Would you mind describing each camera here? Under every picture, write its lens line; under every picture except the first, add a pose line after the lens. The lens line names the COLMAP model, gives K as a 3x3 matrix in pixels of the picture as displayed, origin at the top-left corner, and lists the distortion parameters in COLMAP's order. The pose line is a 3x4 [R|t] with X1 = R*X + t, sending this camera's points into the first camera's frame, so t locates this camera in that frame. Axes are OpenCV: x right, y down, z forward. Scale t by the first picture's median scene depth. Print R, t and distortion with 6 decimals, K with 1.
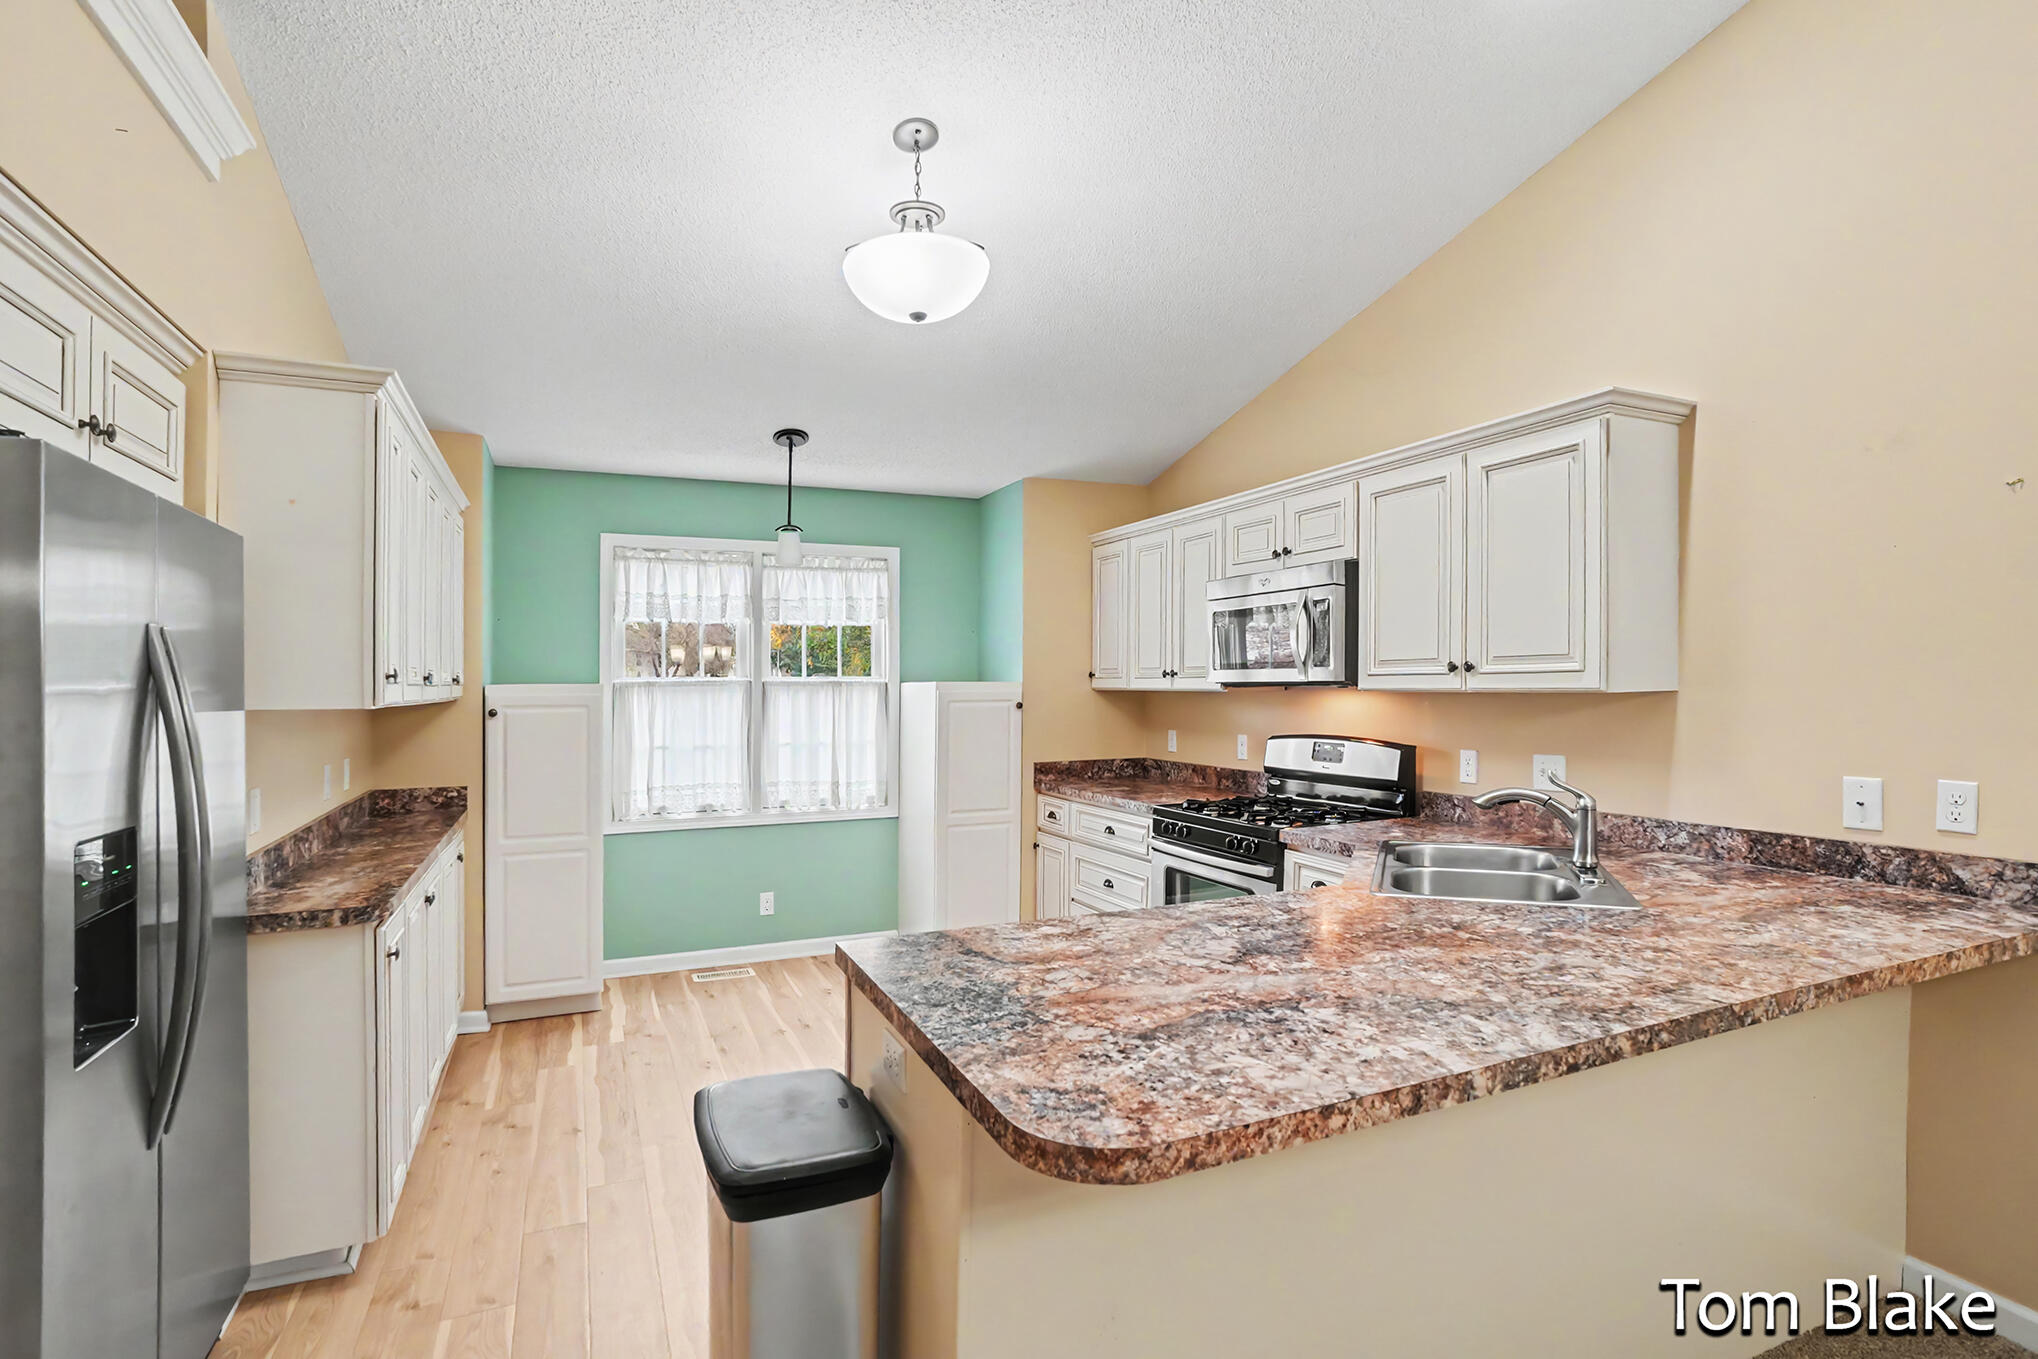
lens RADIAL K [[1002.4, 0, 1019.0], [0, 1002.4, 679.5], [0, 0, 1]] dist [0.001568, 0.000267]
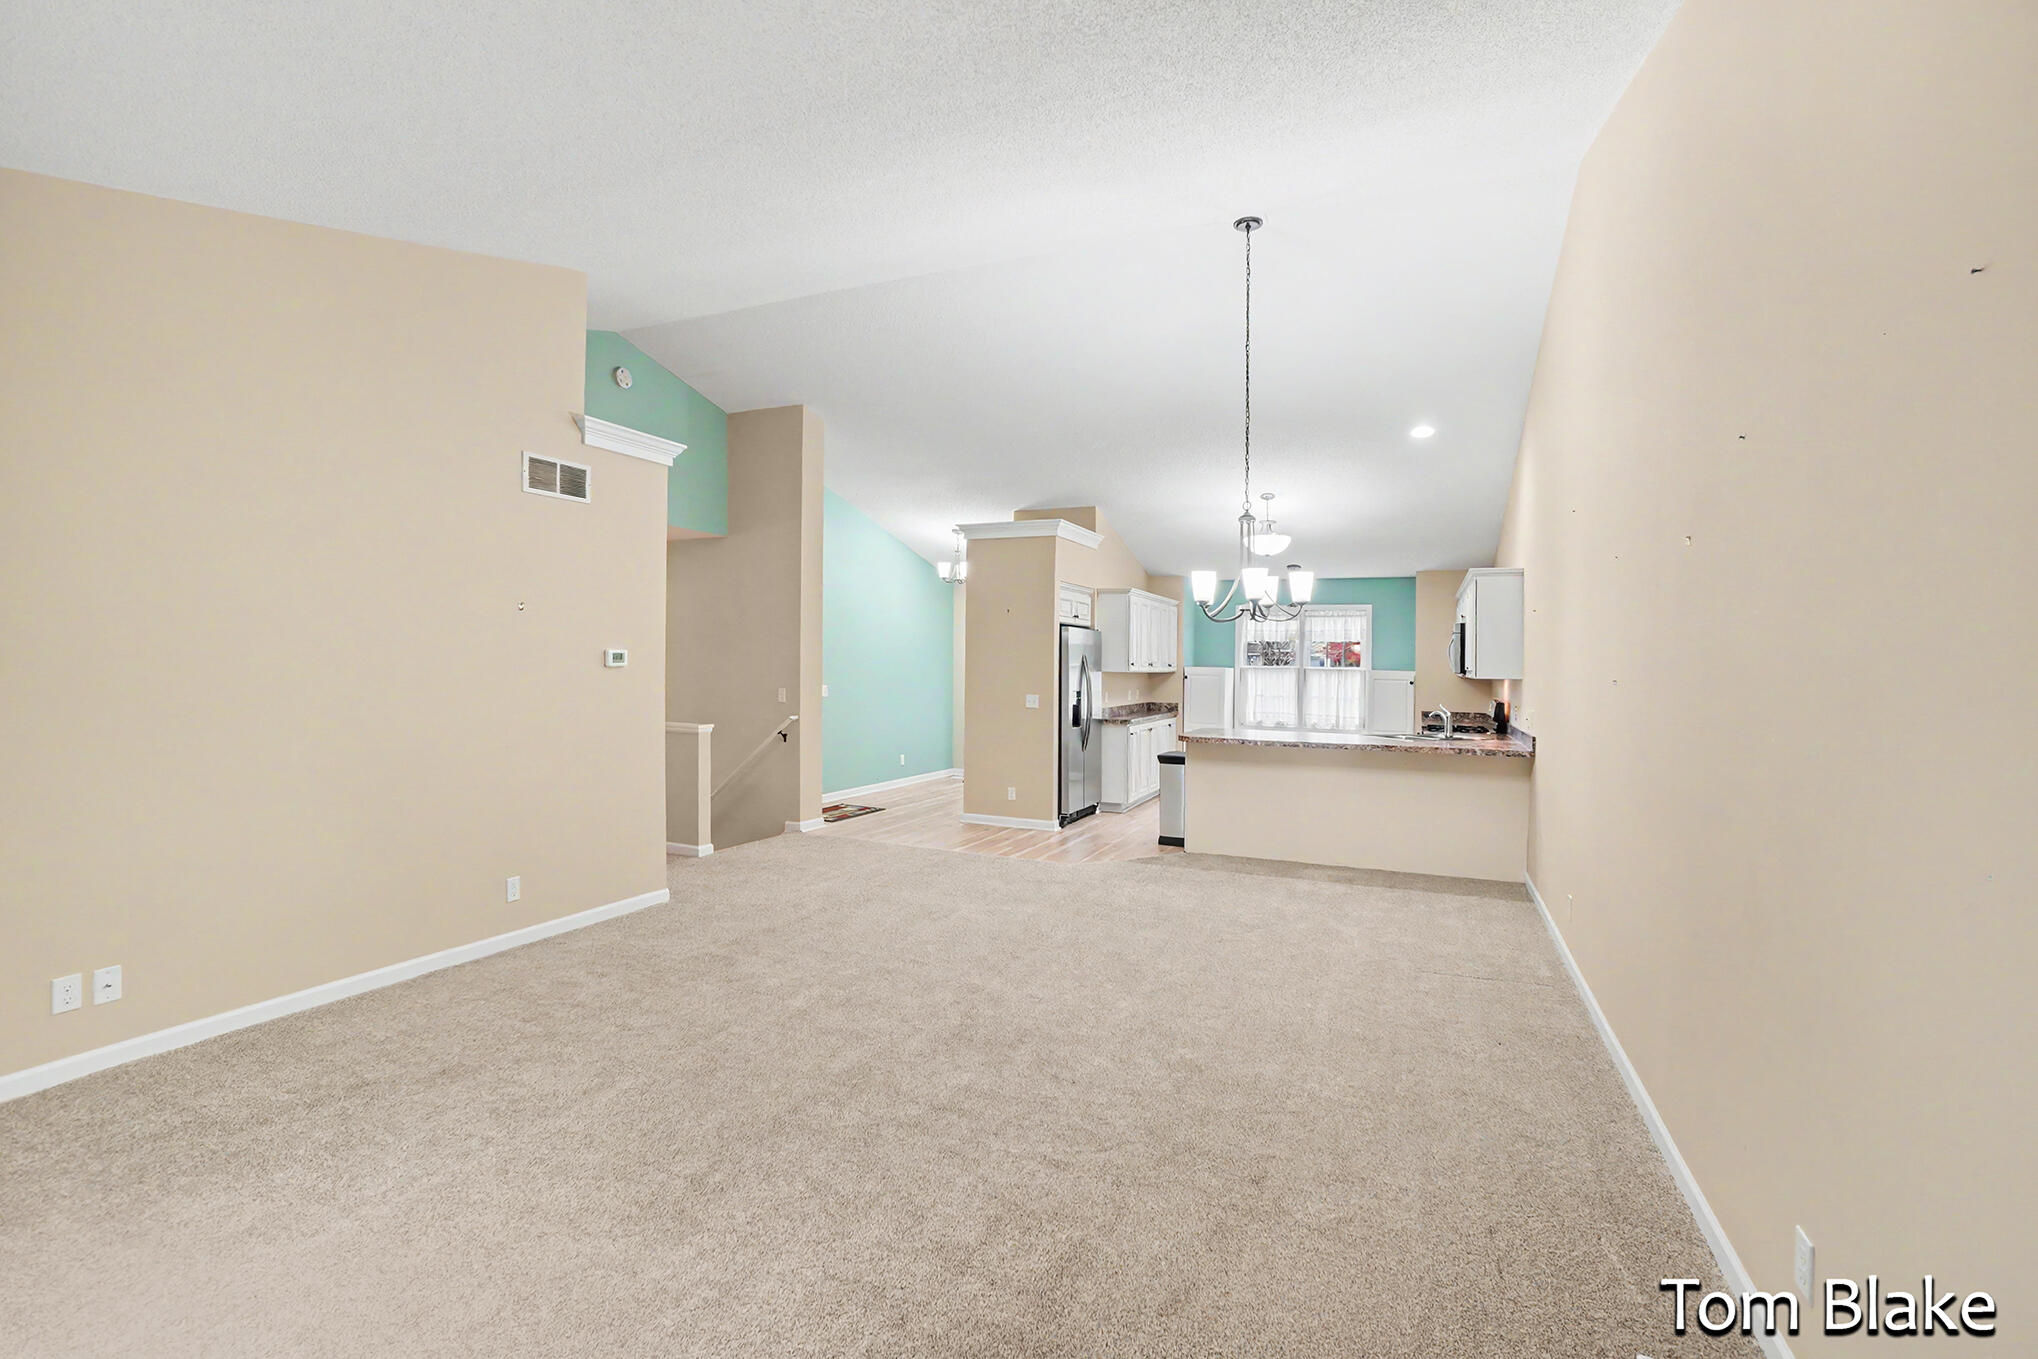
lens RADIAL K [[938.4, 0, 1018.9], [0, 938.4, 660.1], [0, 0, 1]] dist [-0.054089, 0.023340]
pose [[0.664520, 0.017860, -0.747057, 0.889861], [-0.019618, 0.999787, 0.006452, -0.017885], [0.747013, 0.010368, 0.664728, -0.862361]]
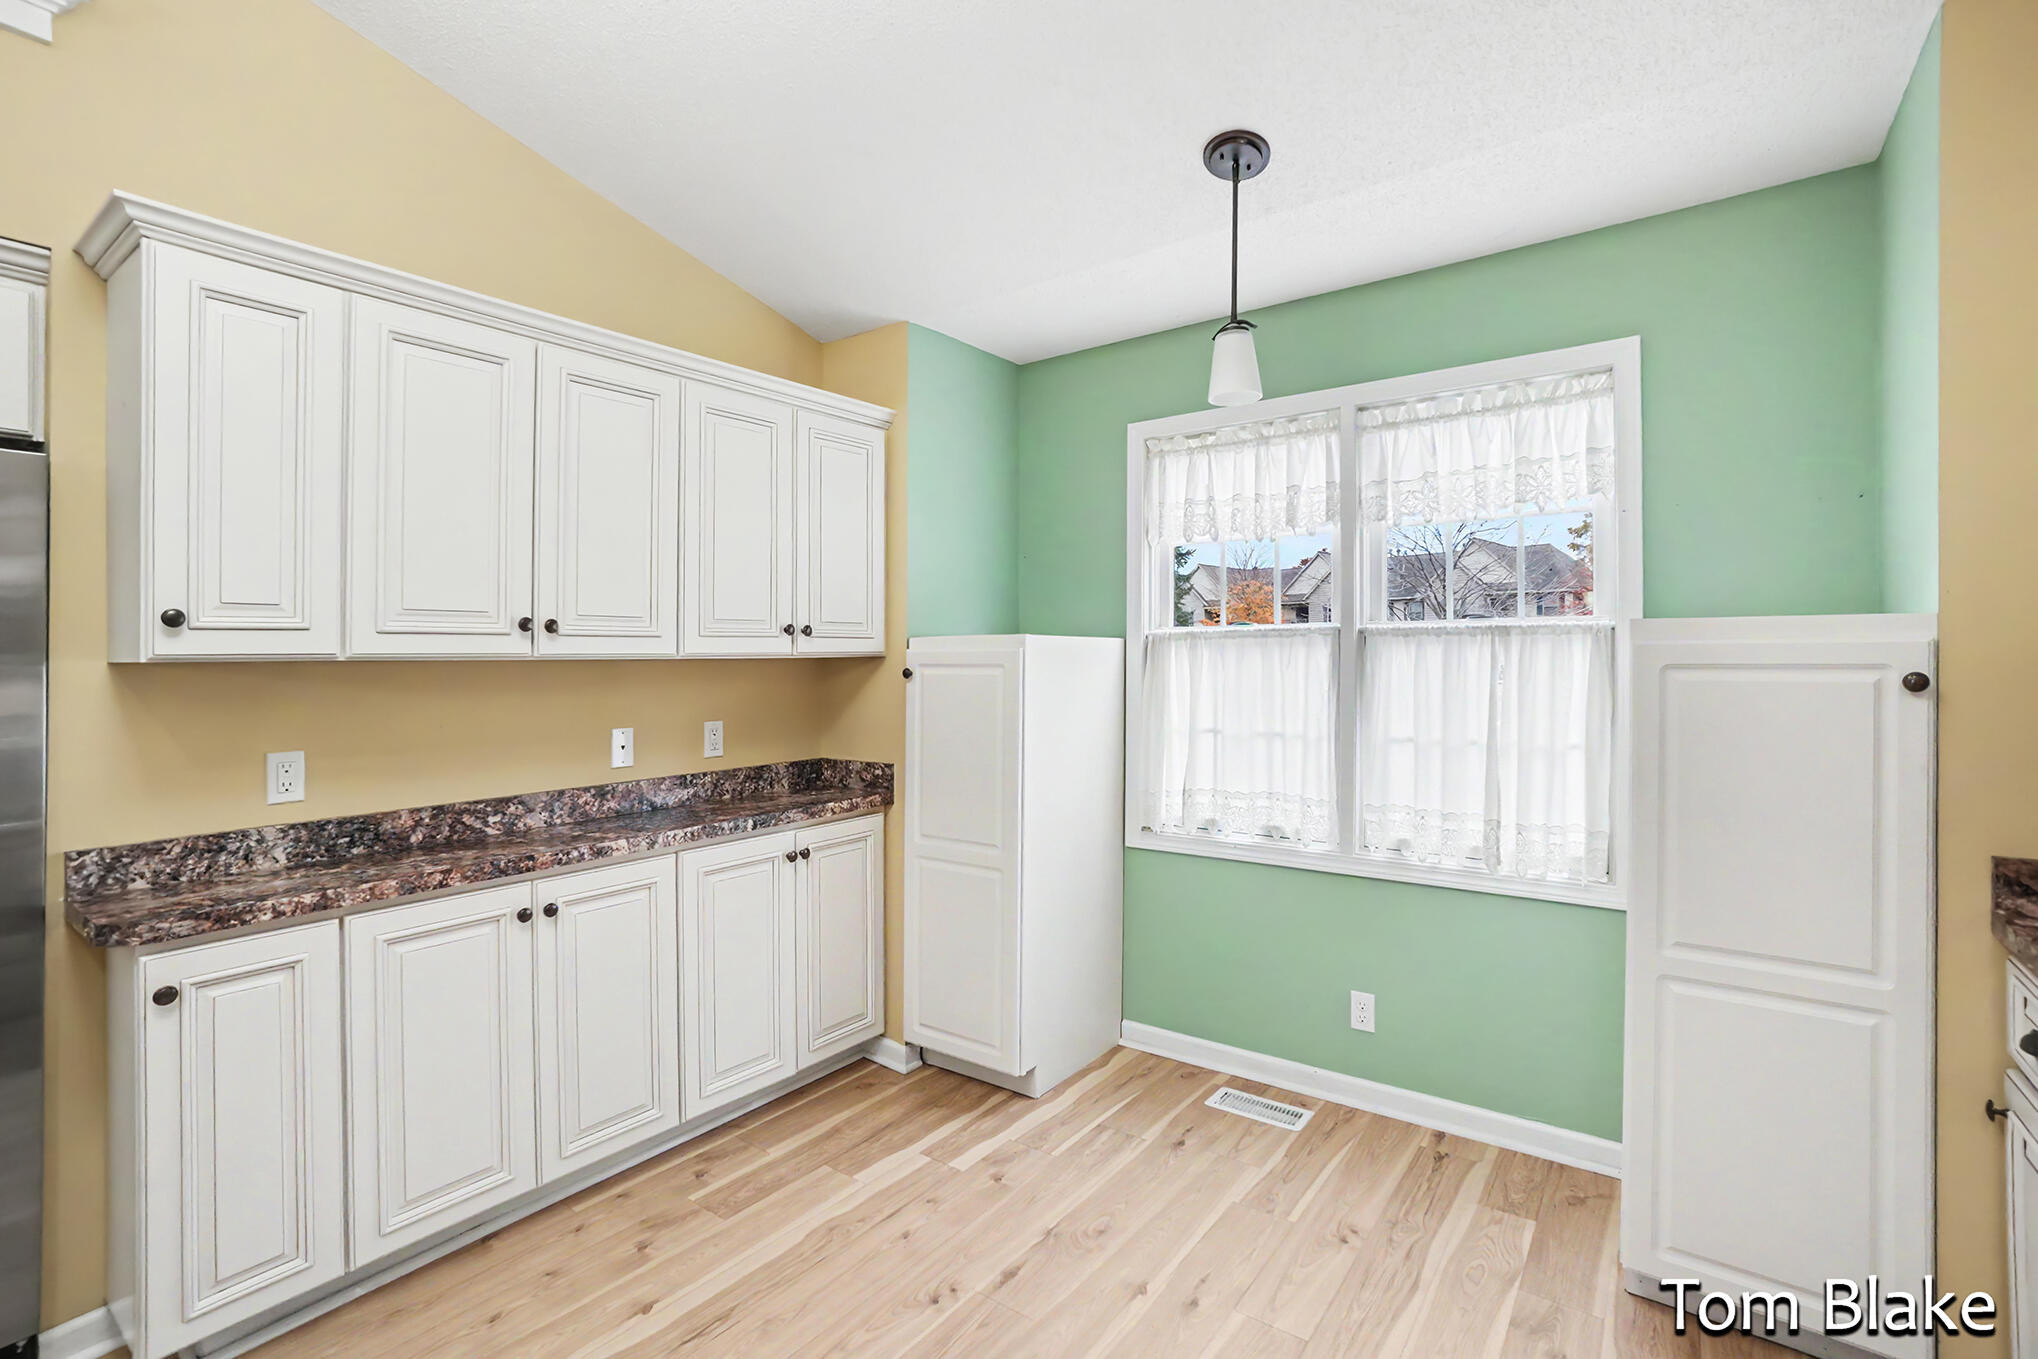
lens RADIAL K [[938.4, 0, 1018.9], [0, 938.4, 660.1], [0, 0, 1]] dist [-0.054089, 0.023340]
pose [[0.480236, 0.007861, -0.877104, 0.125358], [0.009209, 0.999860, 0.014003, 0.011153], [0.877091, -0.014802, 0.480096, 0.588024]]
